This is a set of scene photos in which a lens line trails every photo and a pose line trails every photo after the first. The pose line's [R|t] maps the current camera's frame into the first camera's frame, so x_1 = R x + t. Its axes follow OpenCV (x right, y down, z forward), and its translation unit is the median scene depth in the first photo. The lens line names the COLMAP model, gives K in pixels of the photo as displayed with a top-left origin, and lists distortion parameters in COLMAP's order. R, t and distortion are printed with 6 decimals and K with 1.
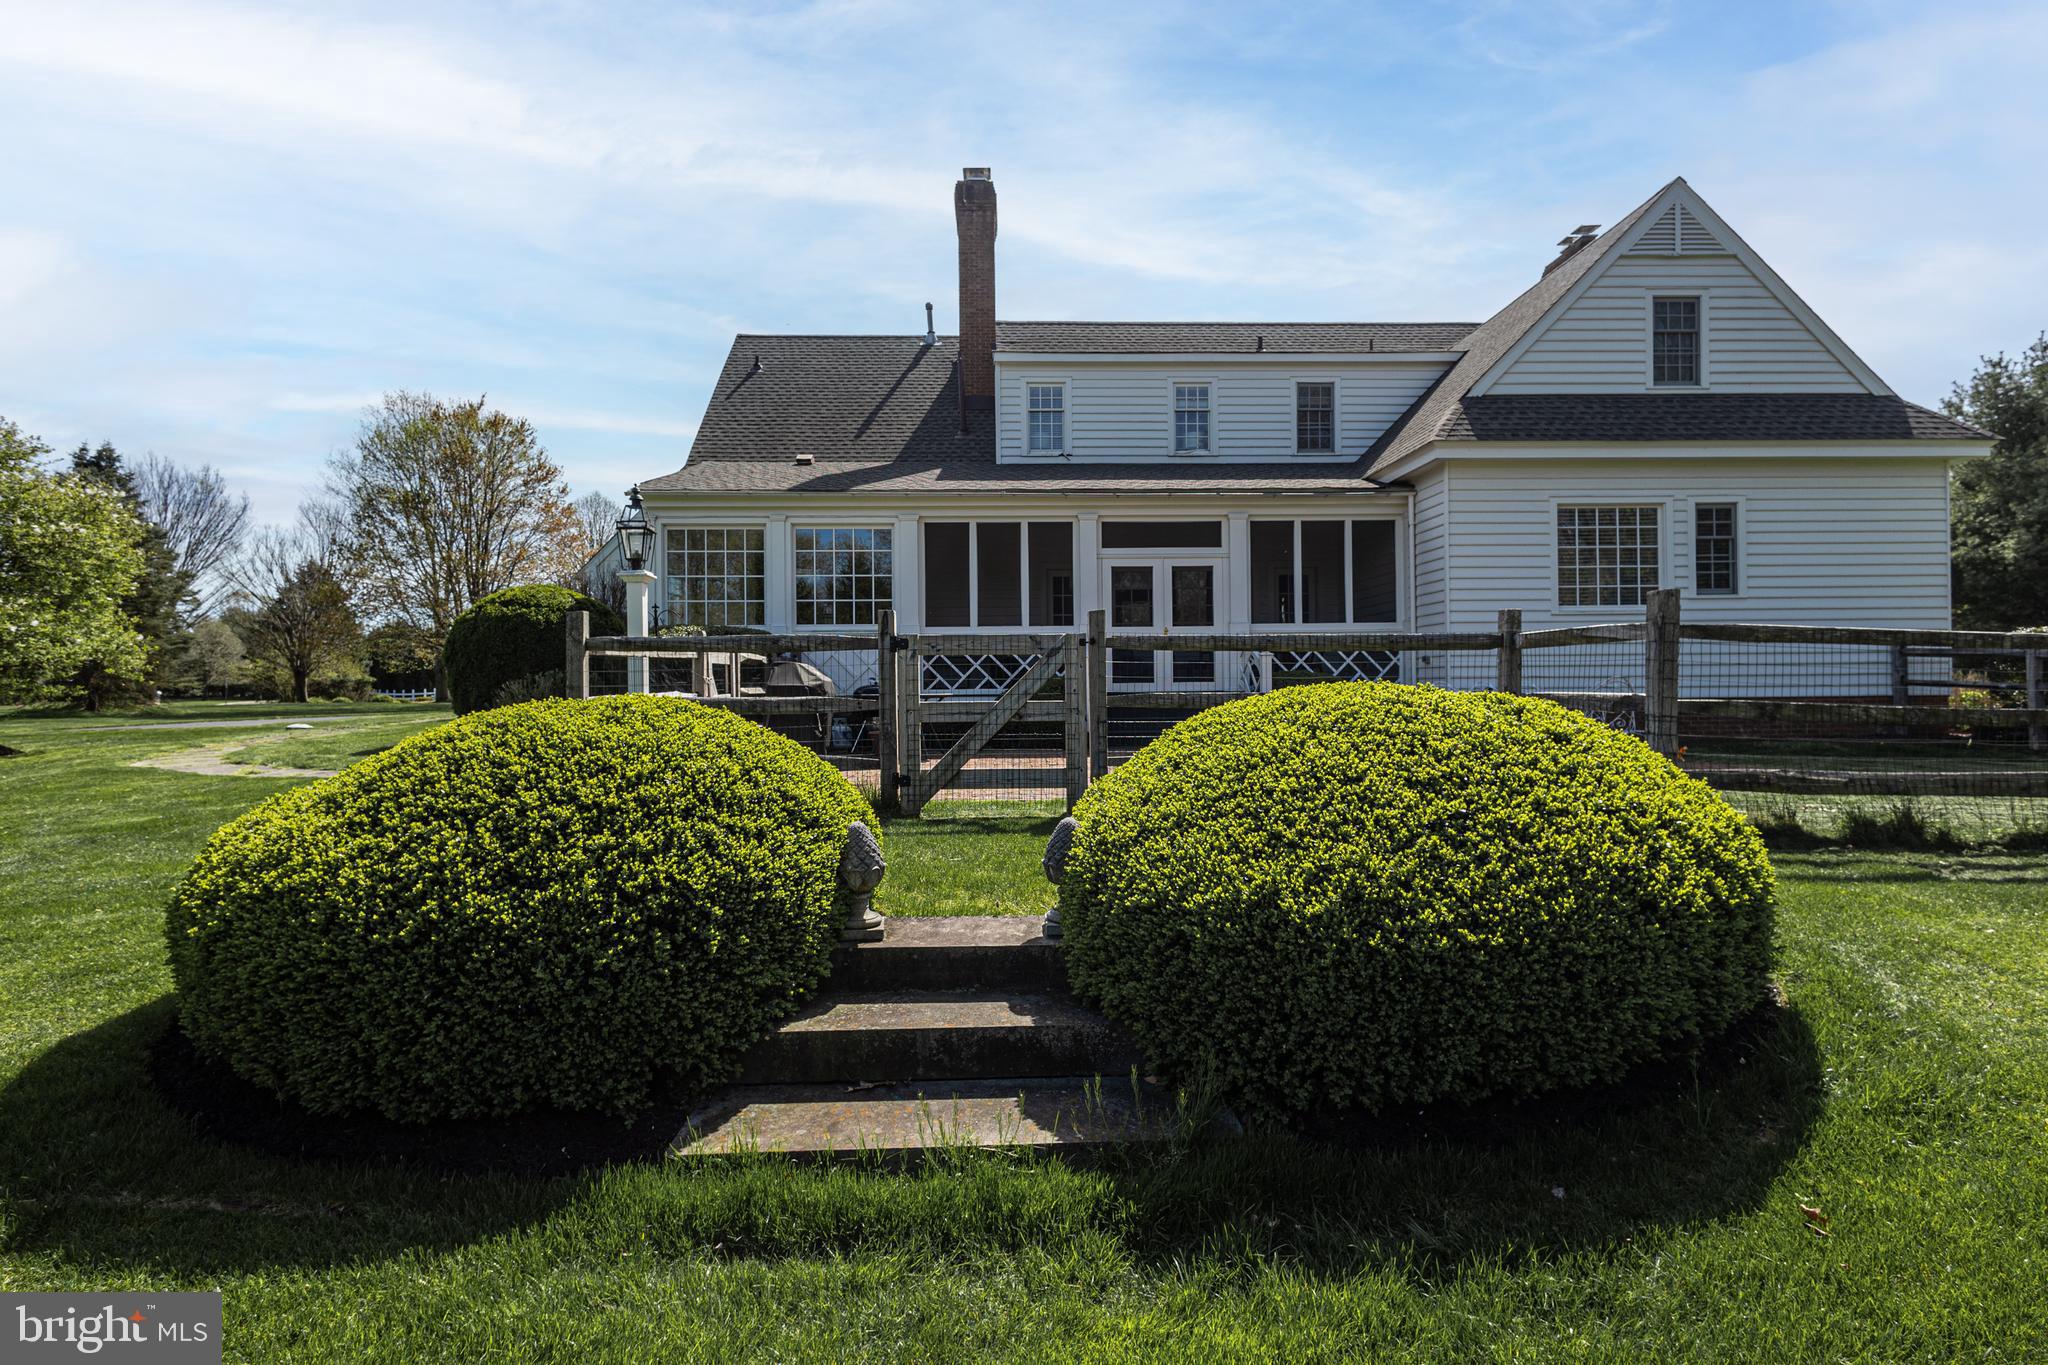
lens RADIAL K [[908.4, 0, 1024.0], [0, 908.4, 682.5], [0, 0, 1]] dist [-0.001444, 0.000022]
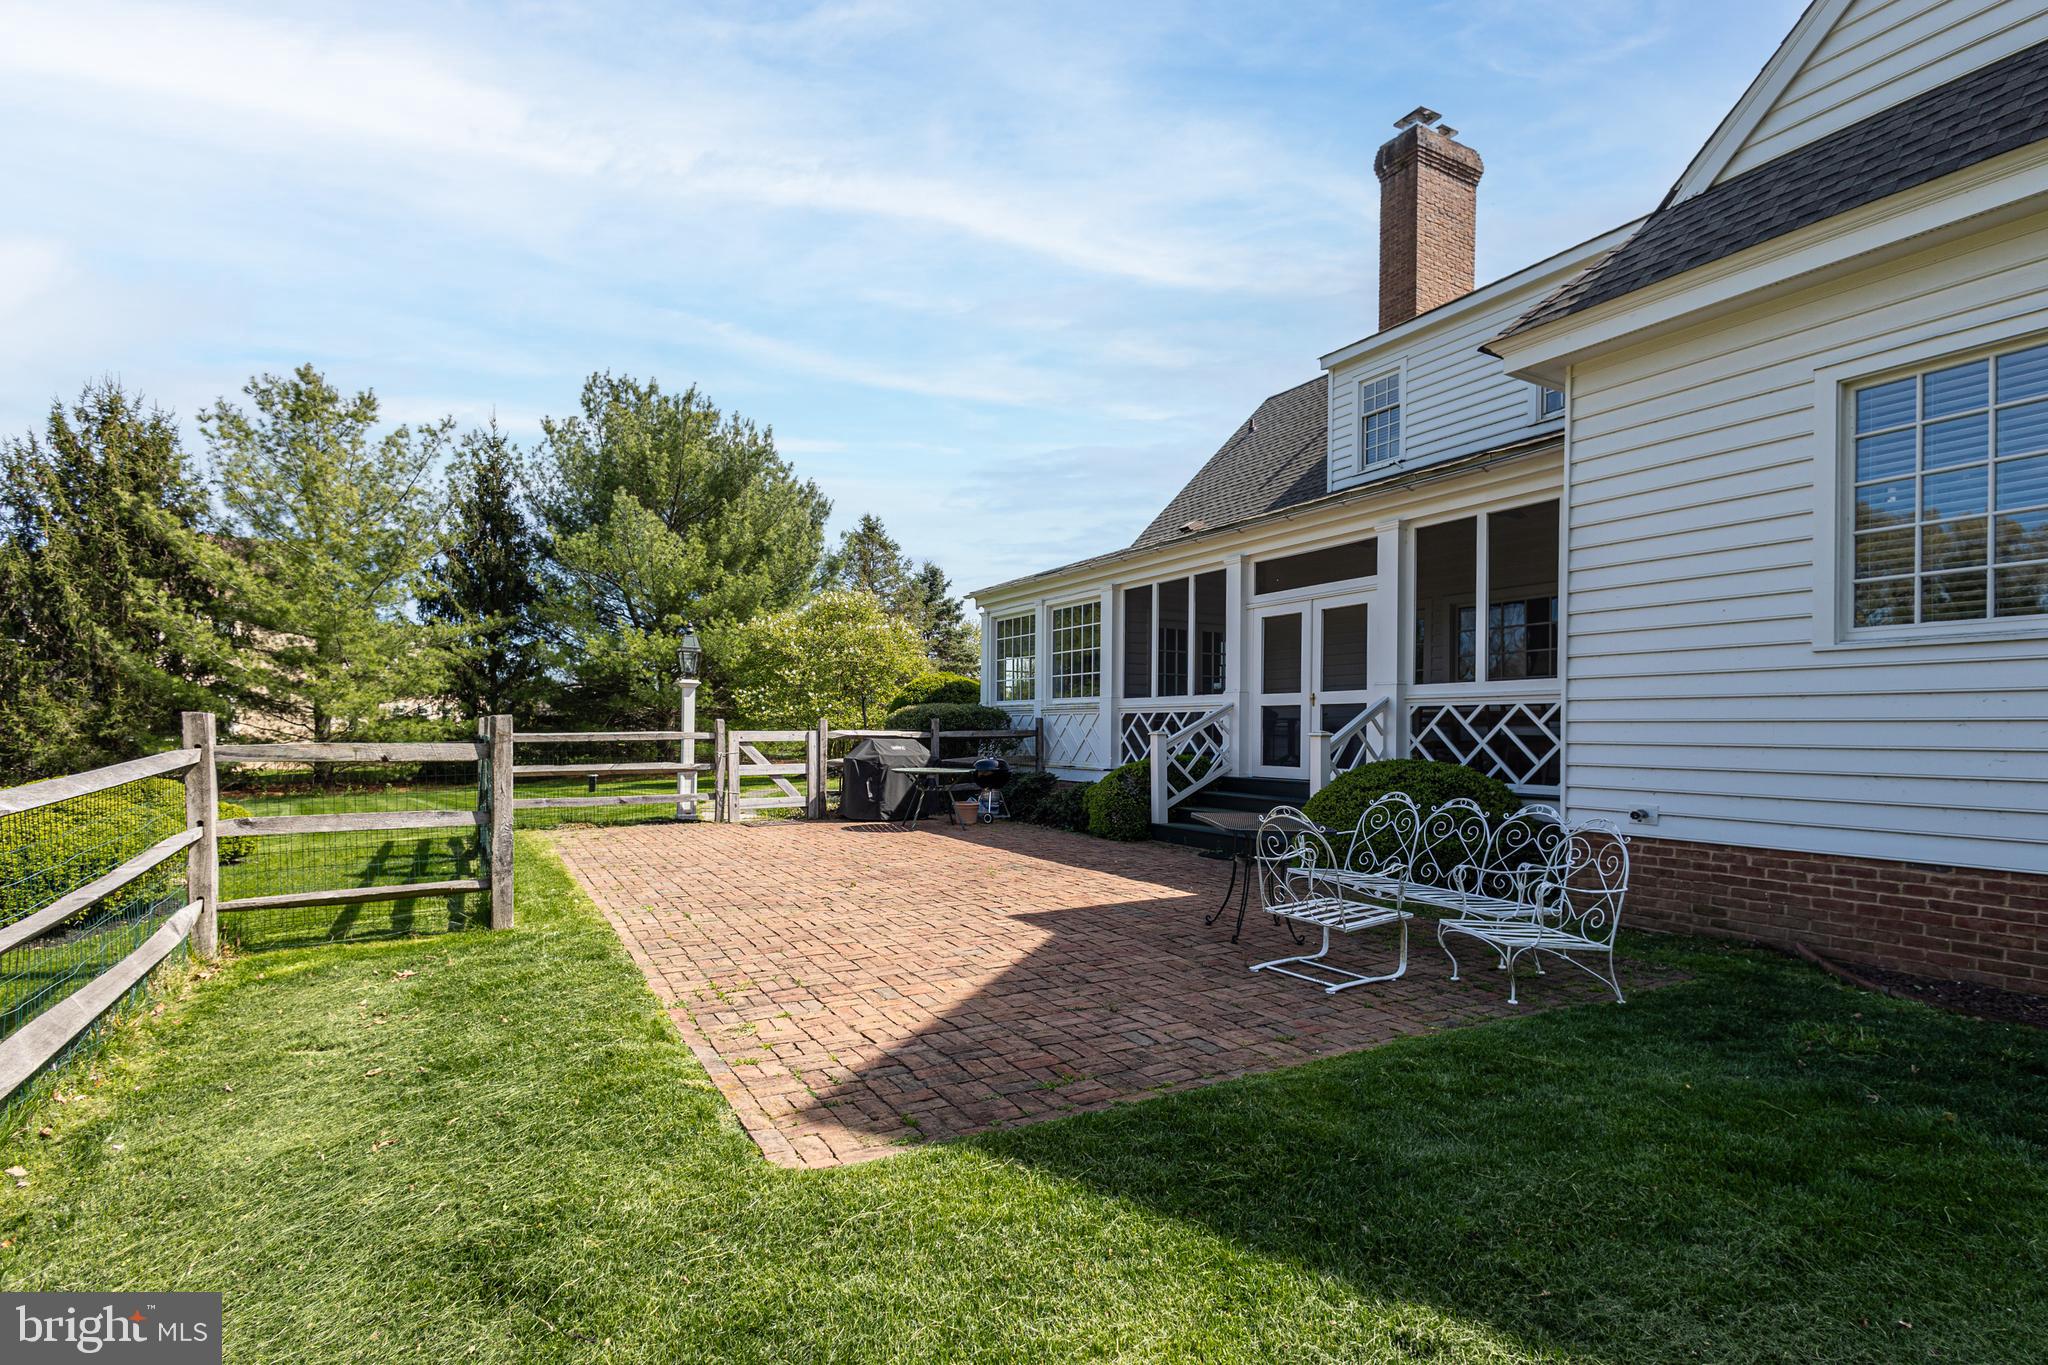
lens RADIAL K [[923.0, 0, 1021.0], [0, 923.0, 716.0], [0, 0, 1]] dist [0.000835, 0.000095]
pose [[0.486188, 0.000350, -0.873854, 0.695184], [-0.010846, 0.999925, -0.005633, -0.035269], [0.873787, 0.012217, 0.486156, 0.426663]]
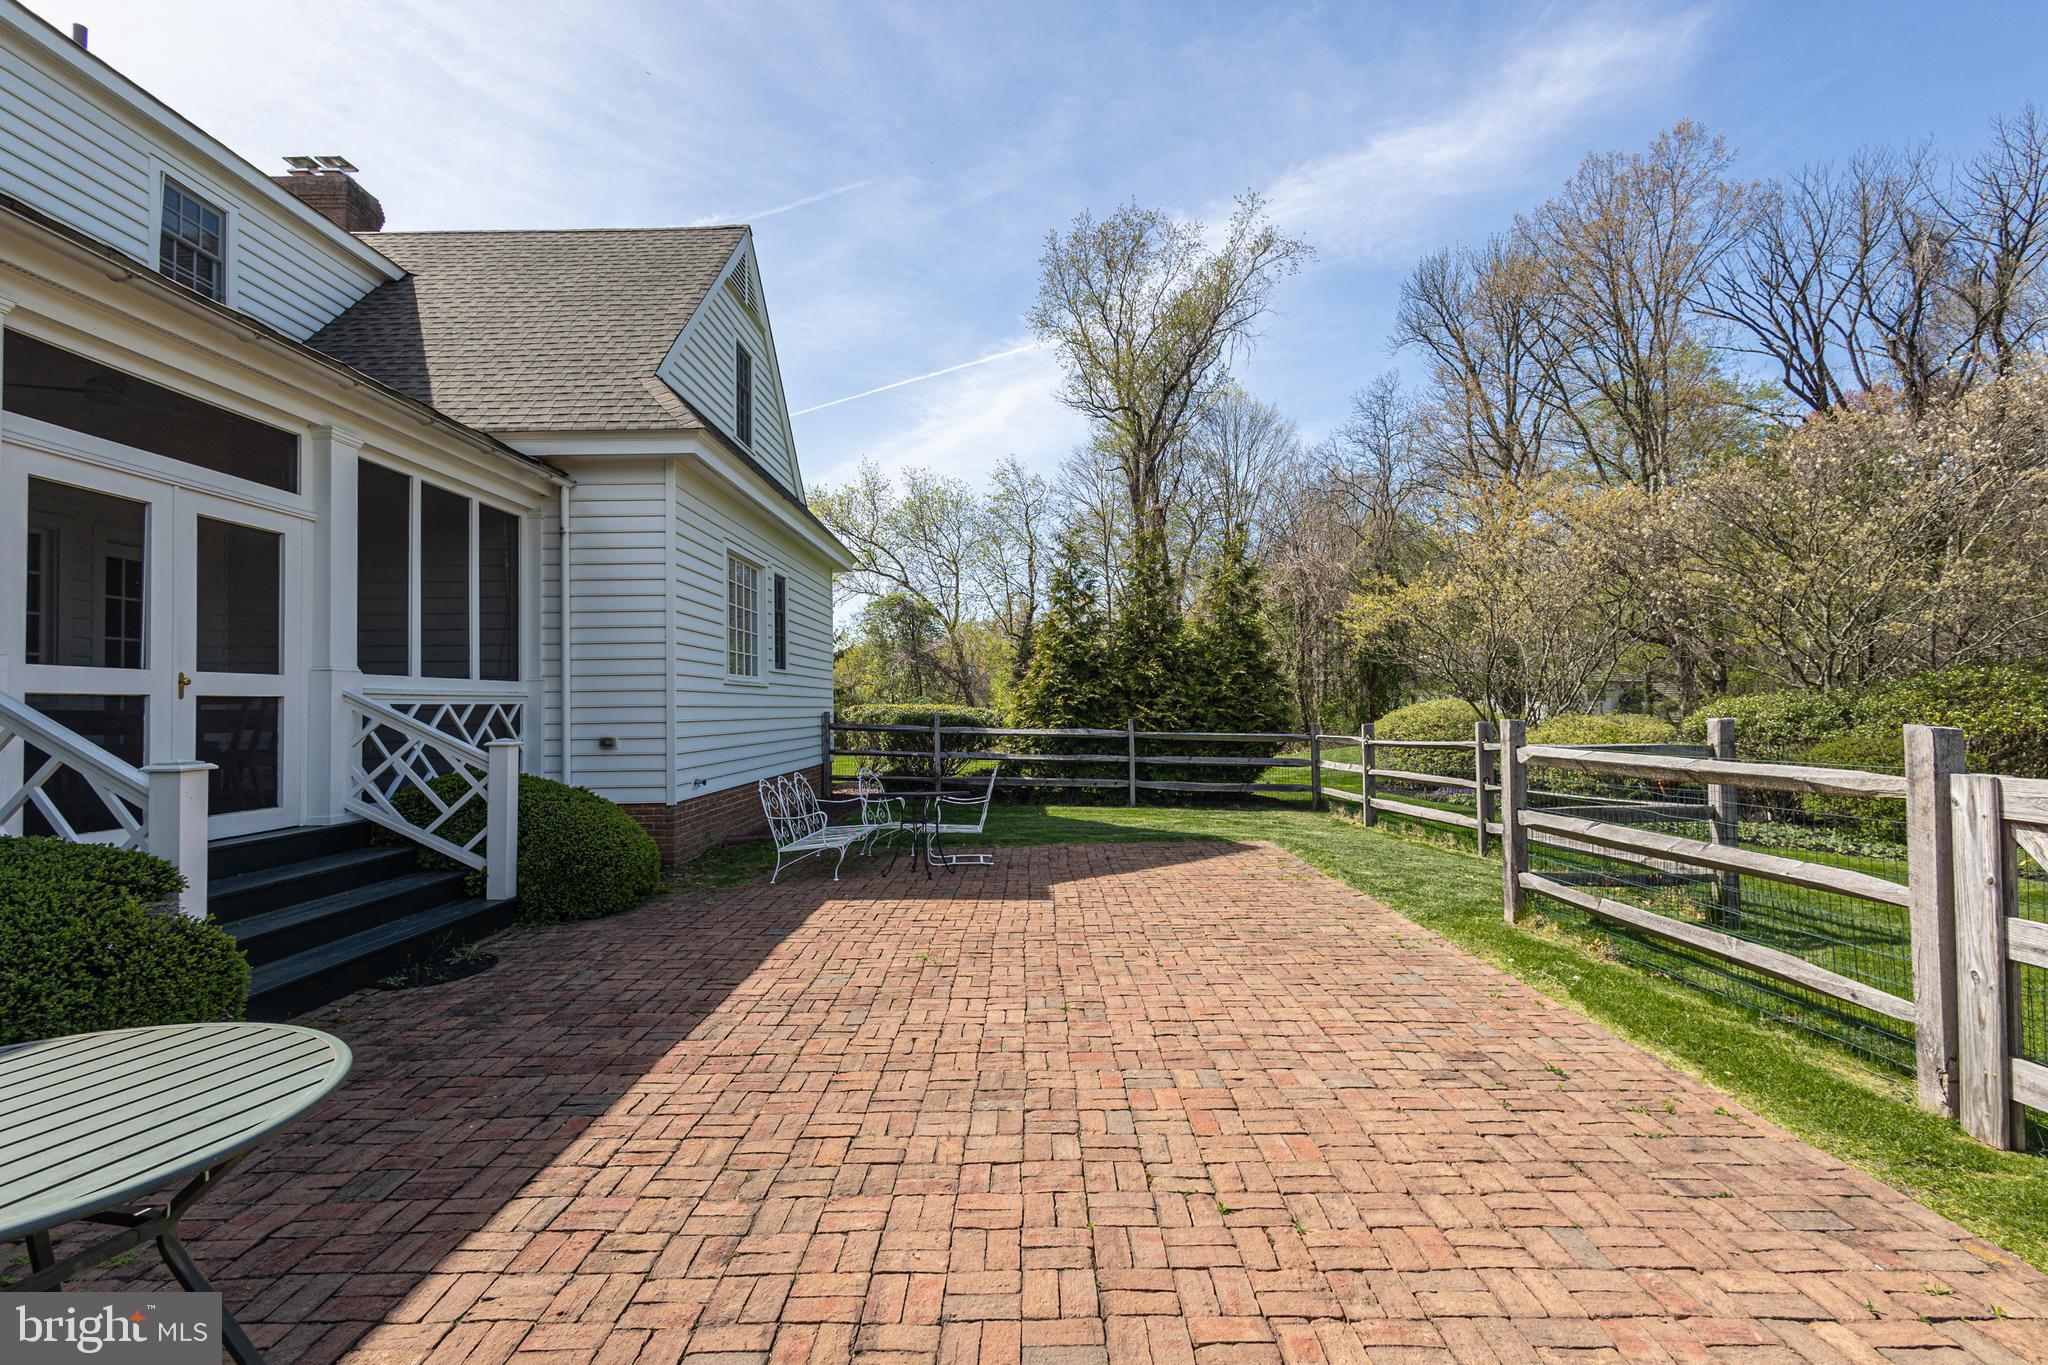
lens RADIAL K [[923.0, 0, 1021.0], [0, 923.0, 716.0], [0, 0, 1]] dist [0.000835, 0.000095]
pose [[0.047377, -0.001318, 0.998876, -0.208845], [0.022809, 0.999740, 0.000237, -0.035197], [-0.998617, 0.022772, 0.047394, 0.636808]]
